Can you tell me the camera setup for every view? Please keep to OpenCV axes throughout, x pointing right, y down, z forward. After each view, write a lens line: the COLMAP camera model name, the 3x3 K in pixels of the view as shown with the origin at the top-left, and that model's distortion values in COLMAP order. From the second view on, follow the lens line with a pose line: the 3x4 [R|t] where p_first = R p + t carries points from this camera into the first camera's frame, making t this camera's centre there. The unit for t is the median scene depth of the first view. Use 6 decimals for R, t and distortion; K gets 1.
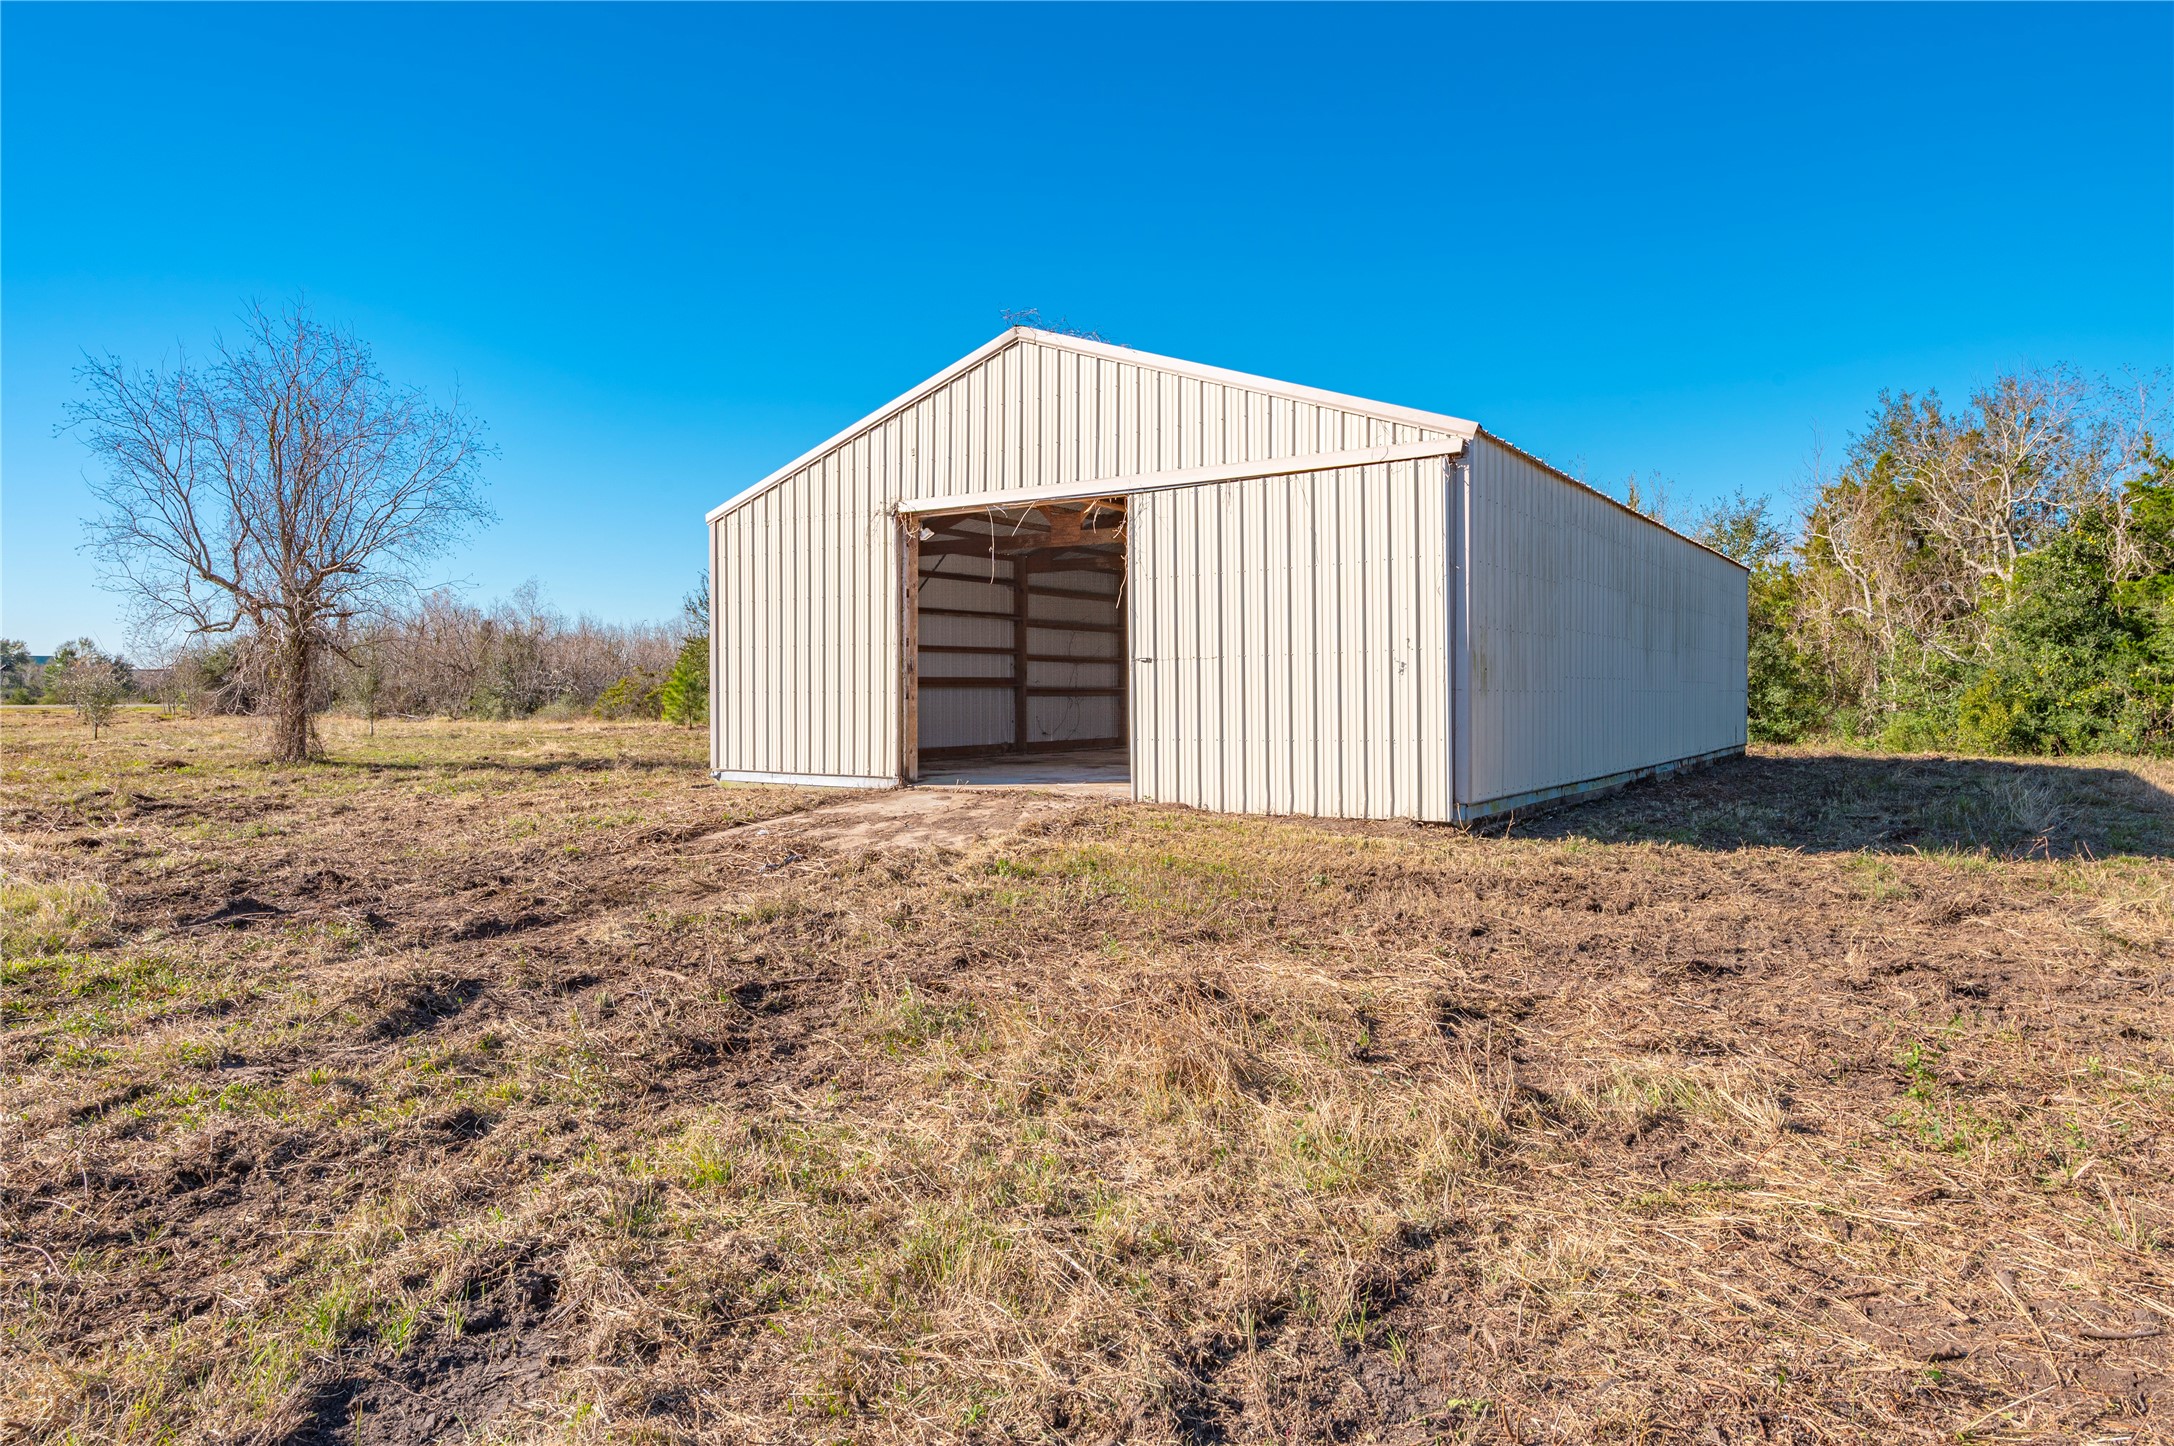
lens RADIAL K [[1331.9, 0, 1088.6], [0, 1331.9, 705.4], [0, 0, 1]] dist [0.007685, 0.000758]
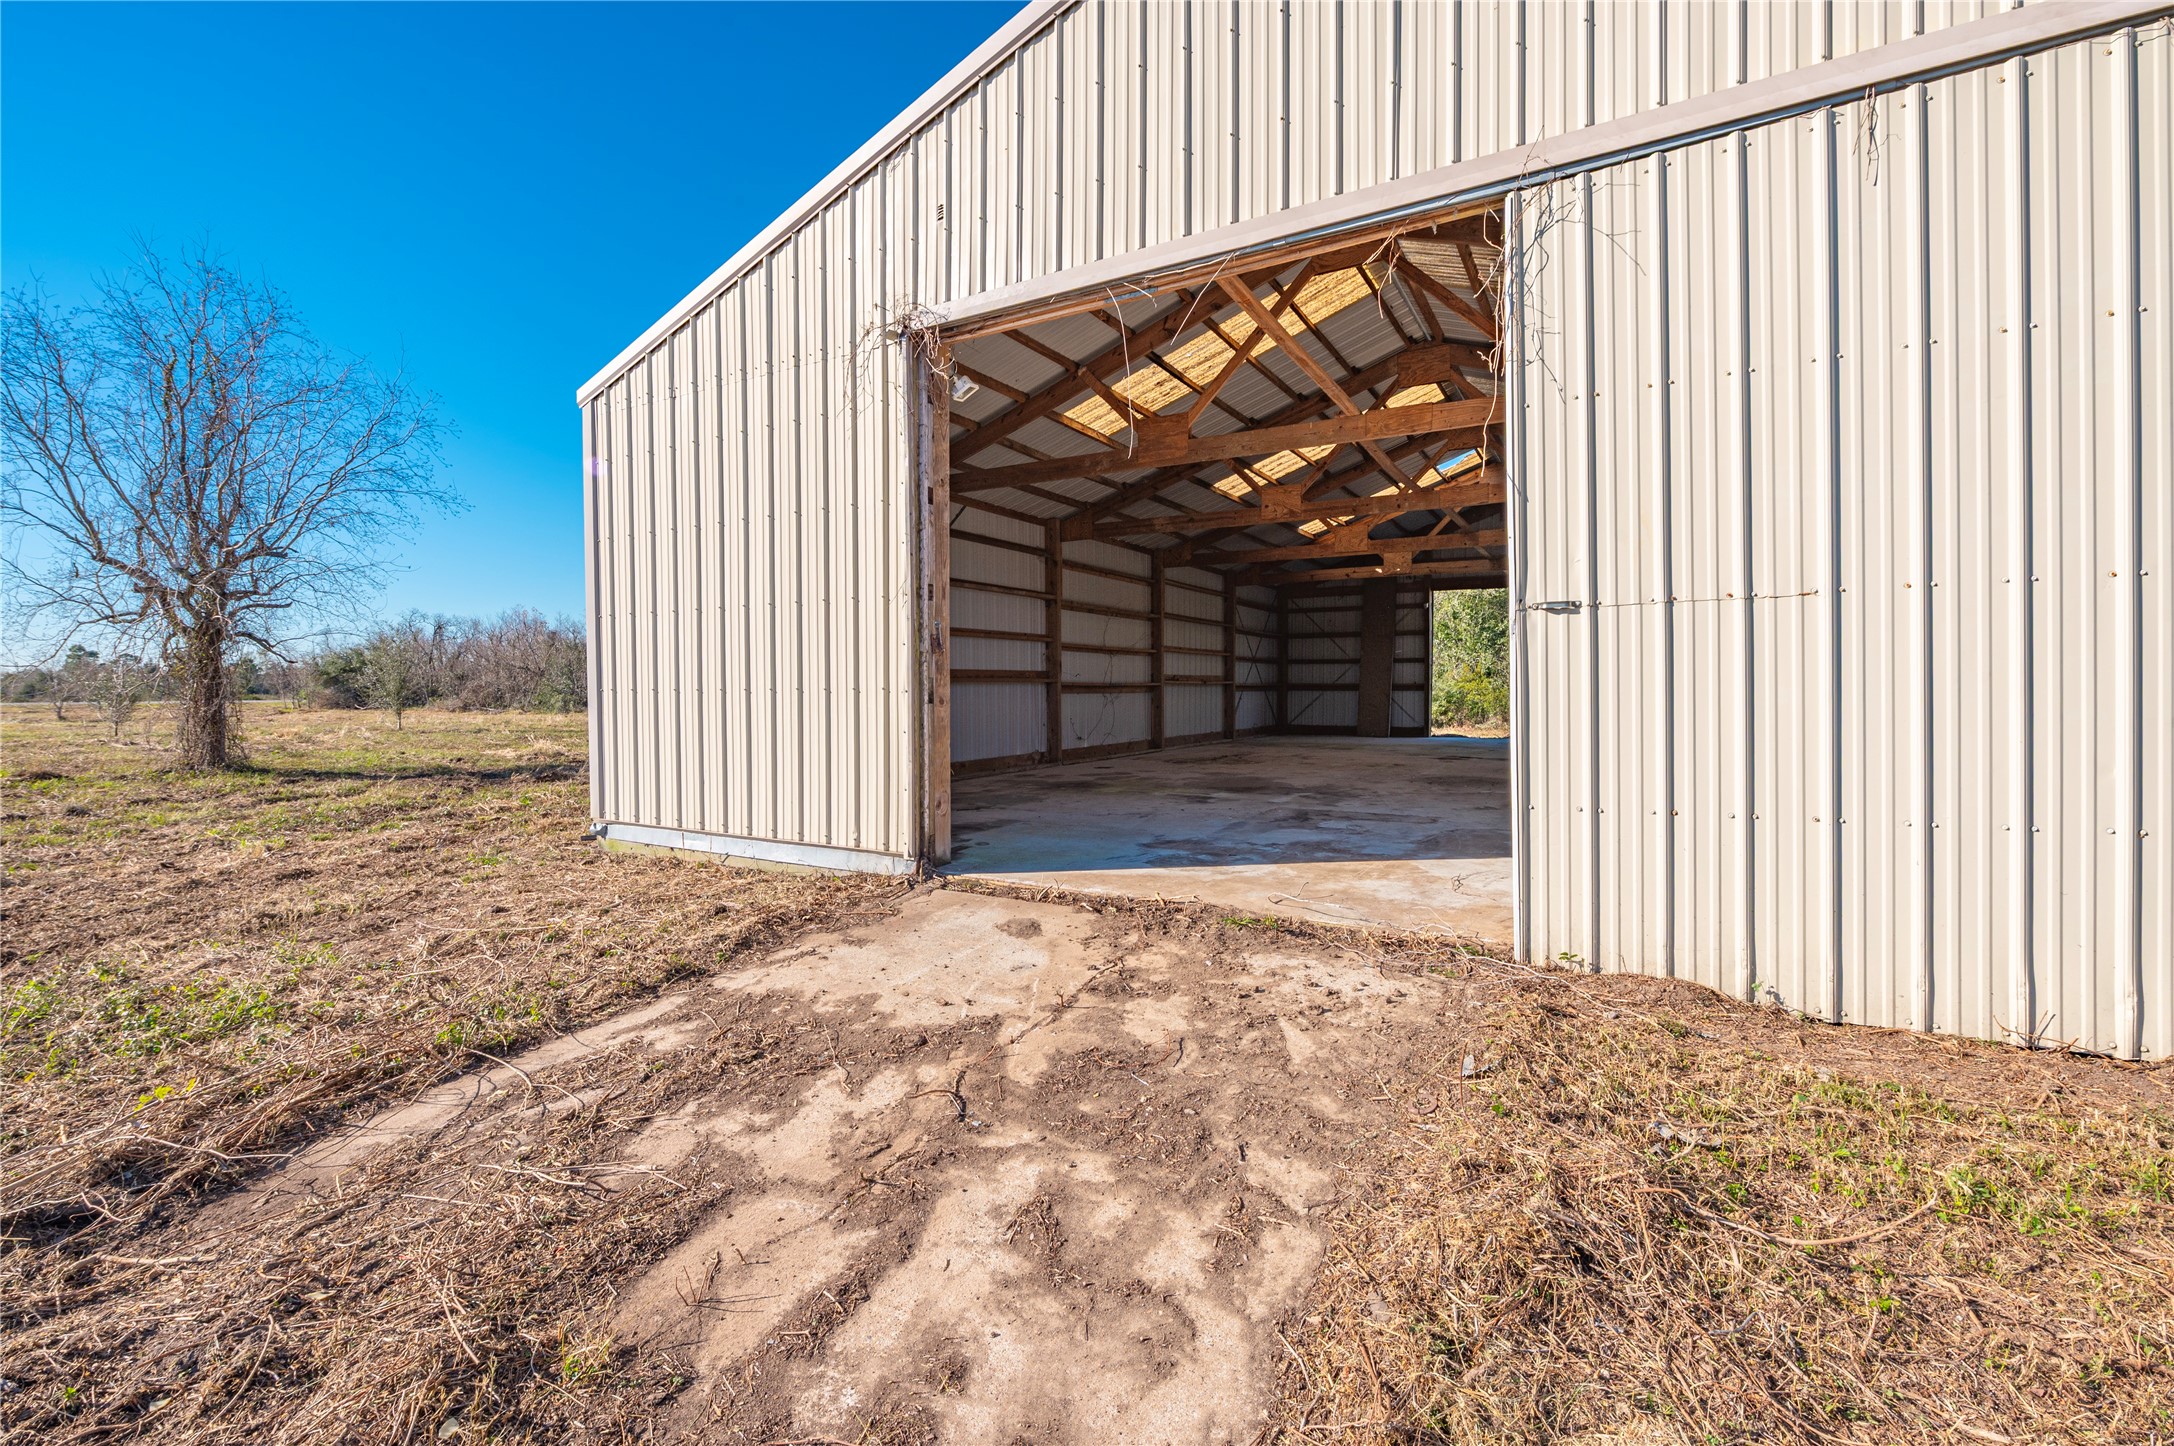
lens RADIAL K [[921.7, 0, 1091.0], [0, 921.7, 714.4], [0, 0, 1]] dist [-0.003927, -0.000289]
pose [[0.997591, -0.005250, 0.069173, -0.089307], [0.003951, 0.999814, 0.018889, -0.006277], [-0.069259, -0.018570, 0.997426, 0.577882]]
